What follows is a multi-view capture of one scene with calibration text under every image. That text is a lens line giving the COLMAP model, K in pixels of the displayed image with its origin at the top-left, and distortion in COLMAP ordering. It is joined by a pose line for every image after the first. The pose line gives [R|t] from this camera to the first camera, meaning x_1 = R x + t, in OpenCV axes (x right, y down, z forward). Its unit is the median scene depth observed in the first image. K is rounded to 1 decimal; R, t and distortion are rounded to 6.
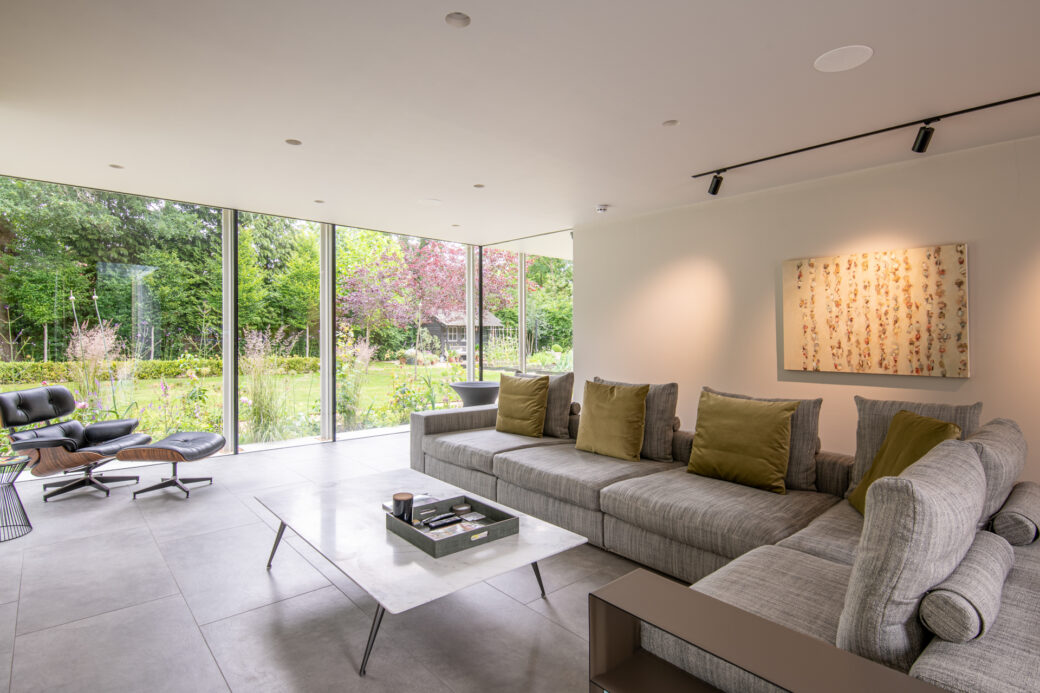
lens RADIAL K [[537.8, 0, 520.2], [0, 537.8, 339.0], [0, 0, 1]] dist [0.001398, -0.000263]
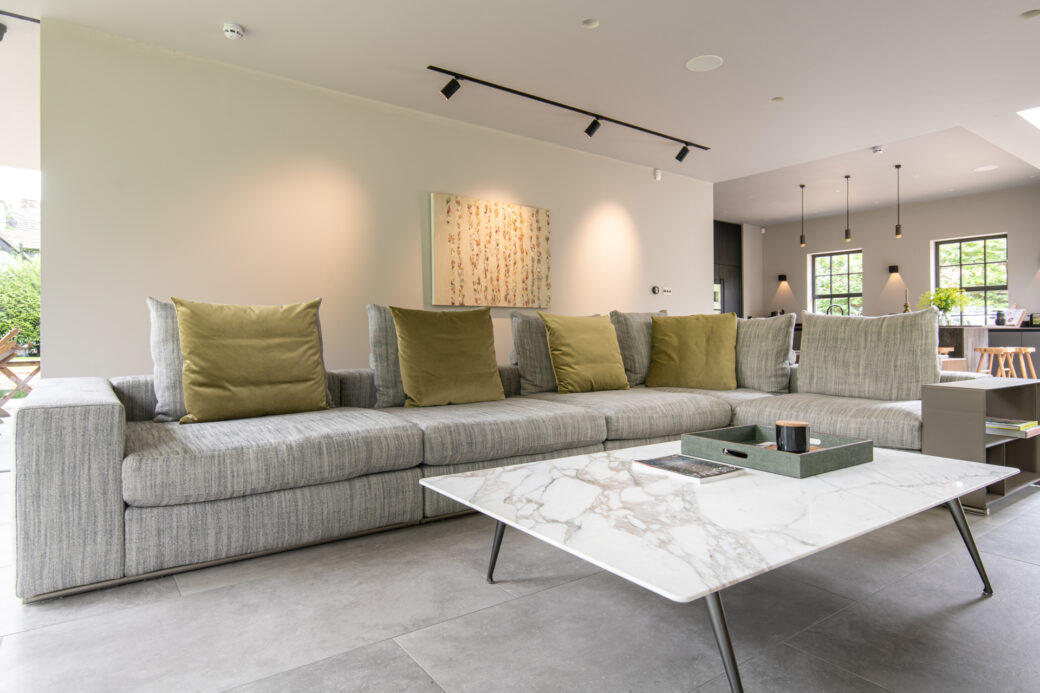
lens RADIAL K [[613.1, 0, 517.3], [0, 613.1, 337.1], [0, 0, 1]] dist [-0.002887, -0.000008]
pose [[0.065320, -0.006424, 0.997844, -0.672857], [0.008810, 0.999944, 0.005860, 0.123456], [-0.997825, 0.008408, 0.065373, 0.882022]]
